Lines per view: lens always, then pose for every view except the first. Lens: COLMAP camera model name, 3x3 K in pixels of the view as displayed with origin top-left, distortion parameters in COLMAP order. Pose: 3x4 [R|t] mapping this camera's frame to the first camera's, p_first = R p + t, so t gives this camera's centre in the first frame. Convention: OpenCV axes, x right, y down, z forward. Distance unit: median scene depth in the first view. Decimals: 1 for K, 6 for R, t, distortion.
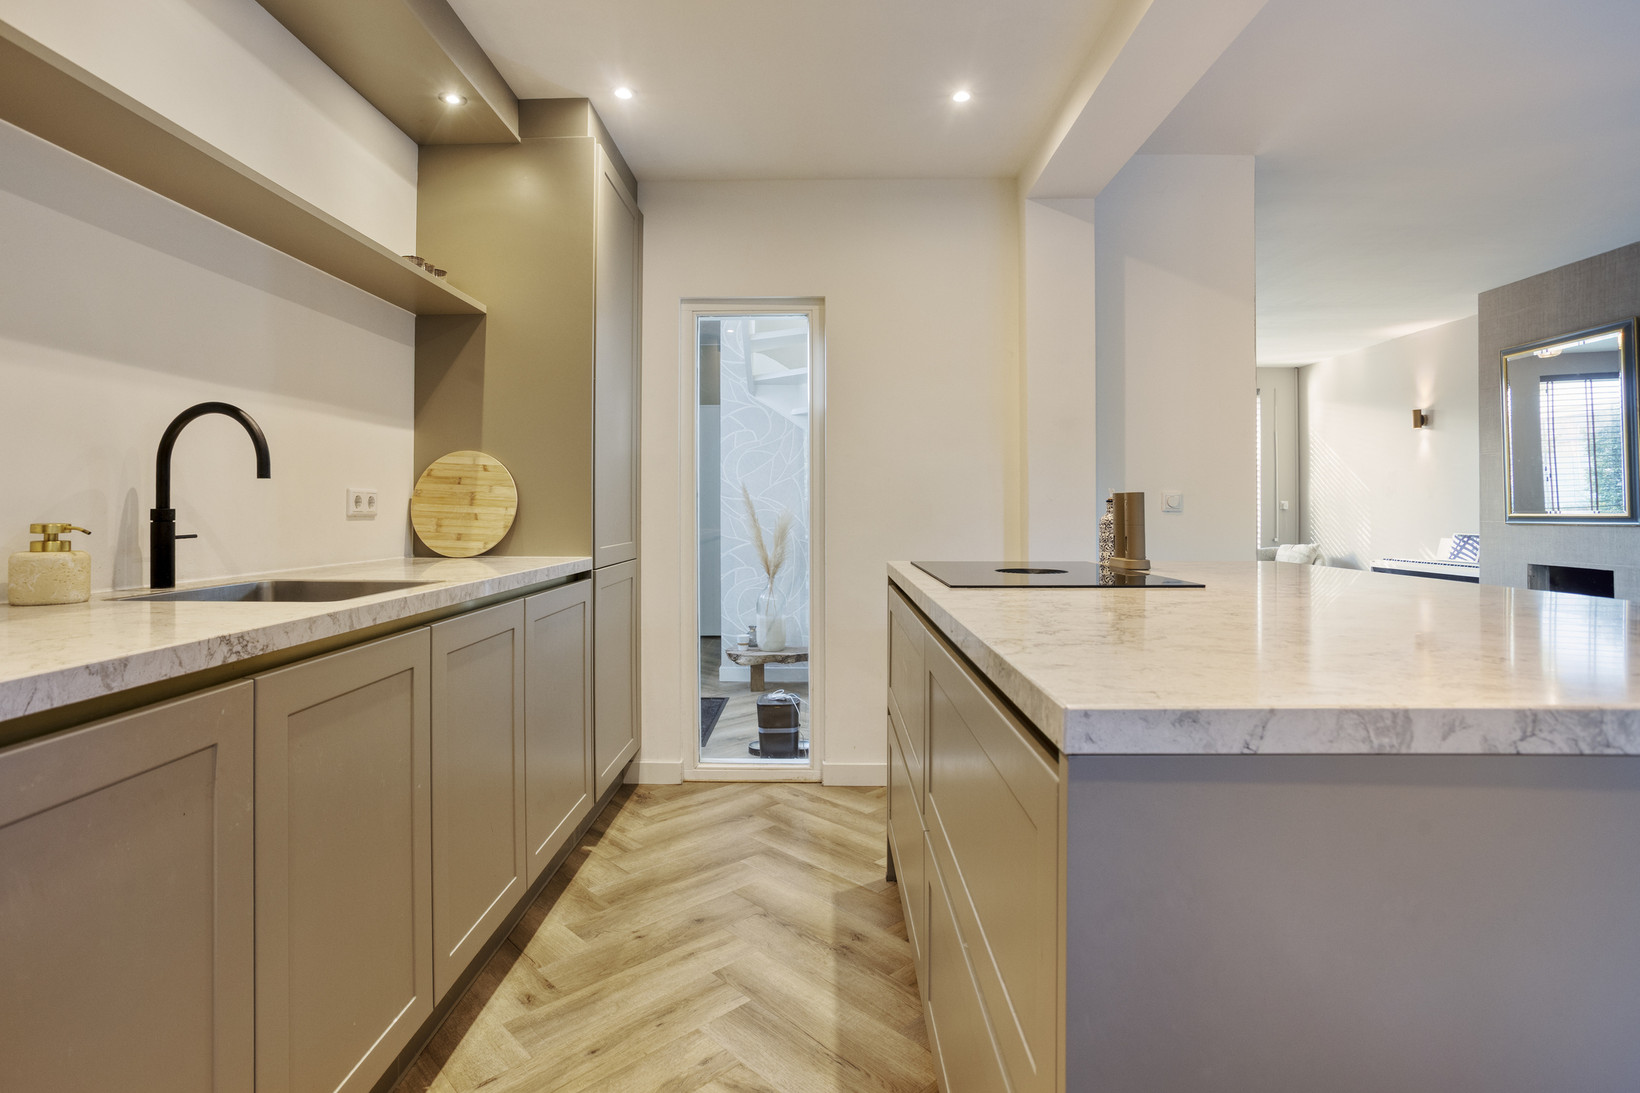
lens RADIAL K [[831.7, 0, 802.2], [0, 831.7, 516.3], [0, 0, 1]] dist [-0.045833, 0.025657]
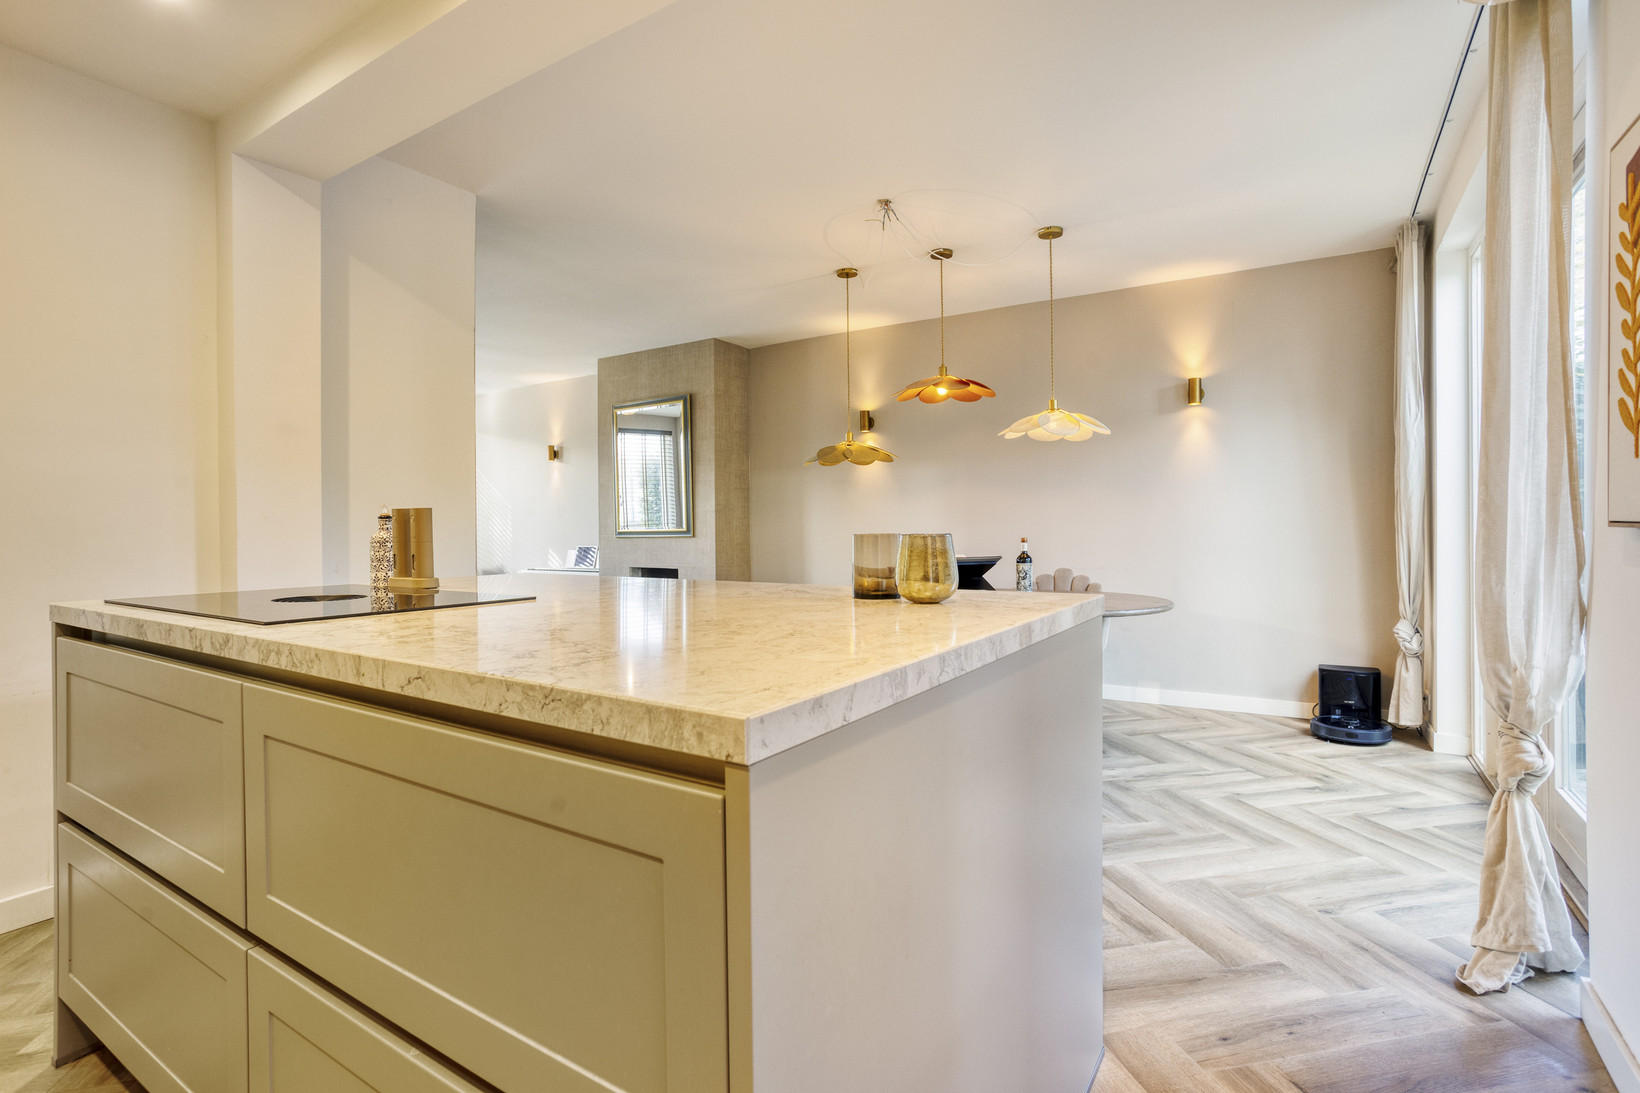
lens RADIAL K [[788.9, 0, 820.0], [0, 788.9, 533.6], [0, 0, 1]] dist [-0.032802, 0.017056]
pose [[0.521992, -0.012138, 0.852864, -0.091378], [0.014384, 0.999882, 0.005427, 0.001827], [-0.852829, 0.009435, 0.522105, 0.092554]]
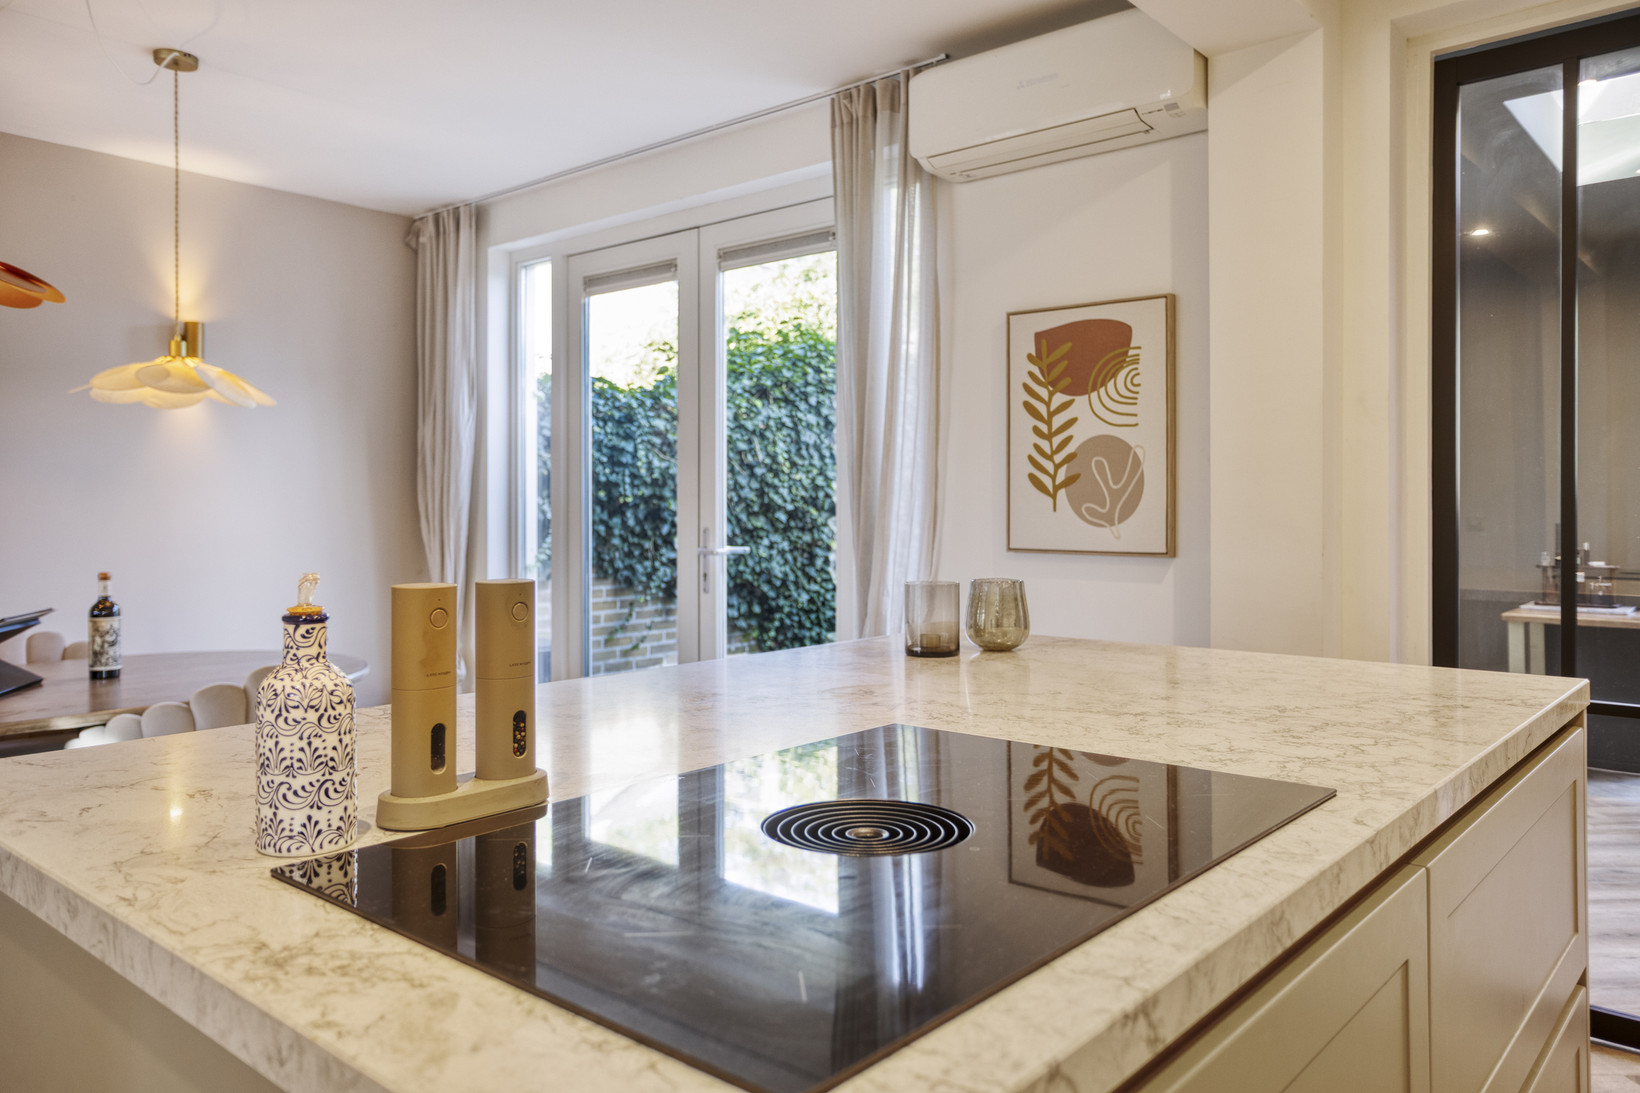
lens RADIAL K [[1157.4, 0, 816.8], [0, 1157.4, 495.3], [0, 0, 1]] dist [-0.025902, 0.023185]
pose [[-0.772739, 0.005949, 0.634696, 0.000894], [0.006438, 0.999978, -0.001534, -0.047289], [-0.634691, 0.002901, -0.772760, 0.911826]]
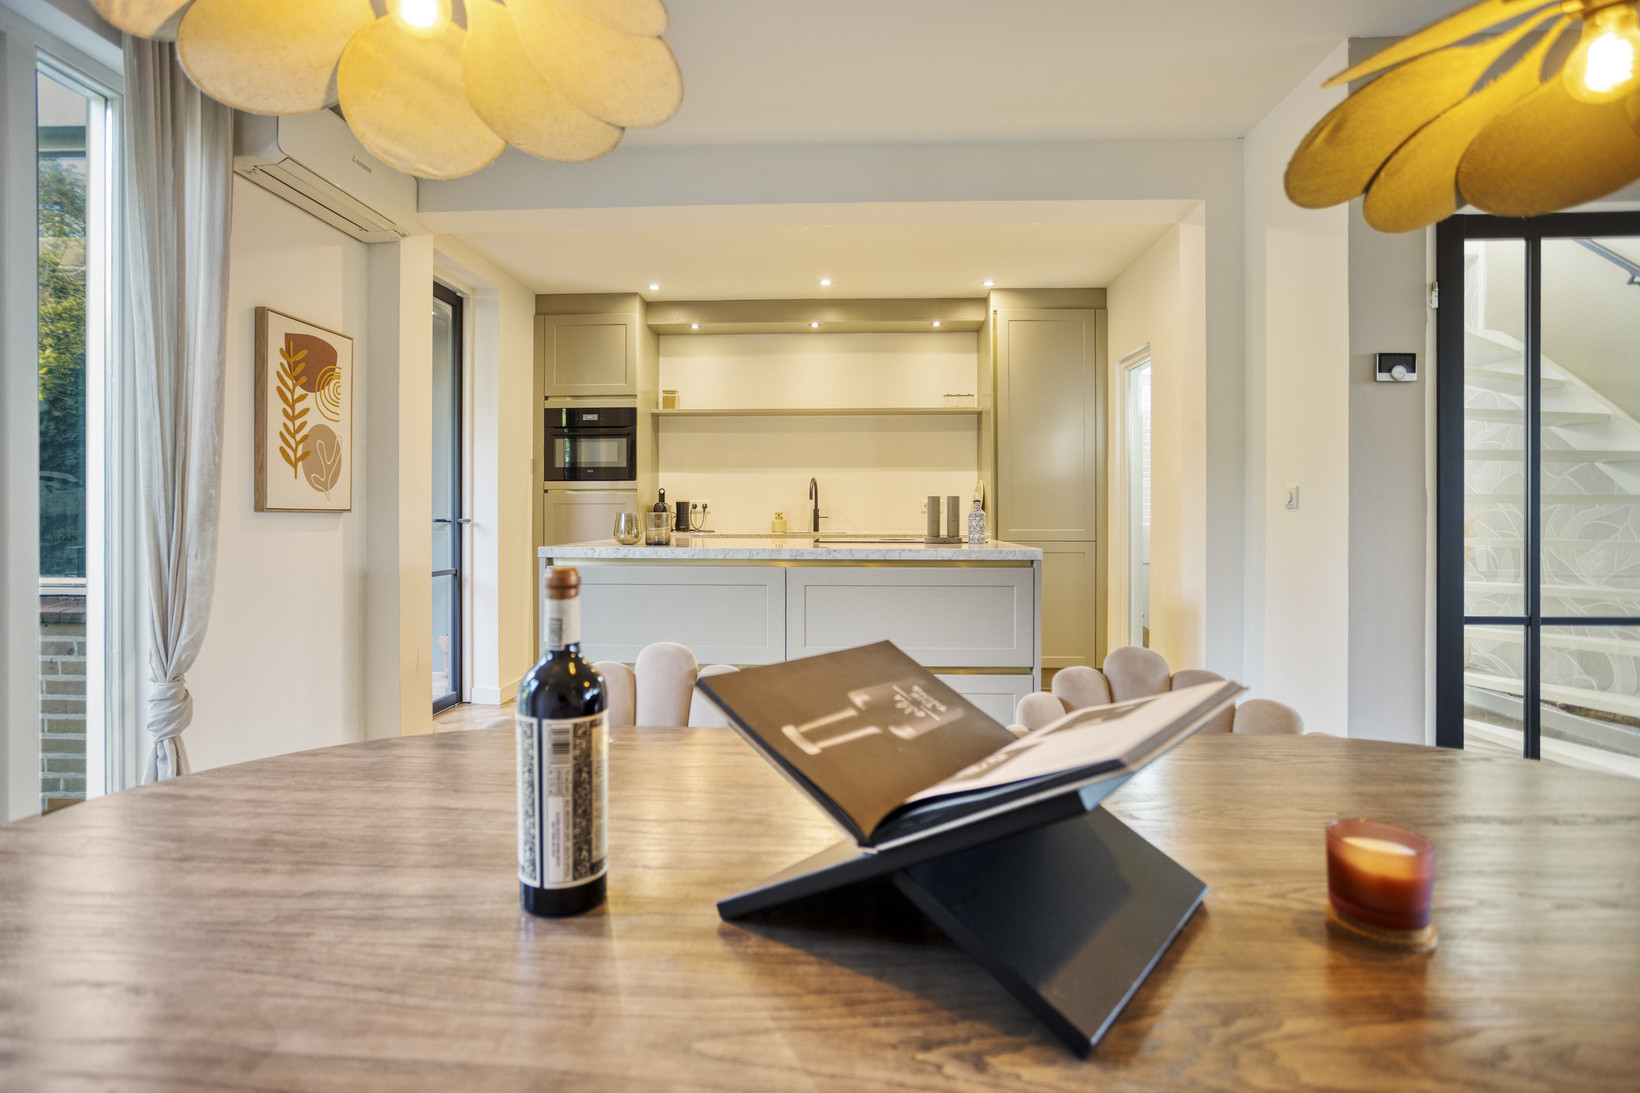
lens RADIAL K [[831.7, 0, 795.5], [0, 831.7, 519.4], [0, 0, 1]] dist [-0.045833, 0.025657]
pose [[-0.039042, 0.007857, -0.999207, 1.475250], [-0.008039, 0.999934, 0.008177, 0.003784], [0.999205, 0.008352, -0.038976, 0.566114]]
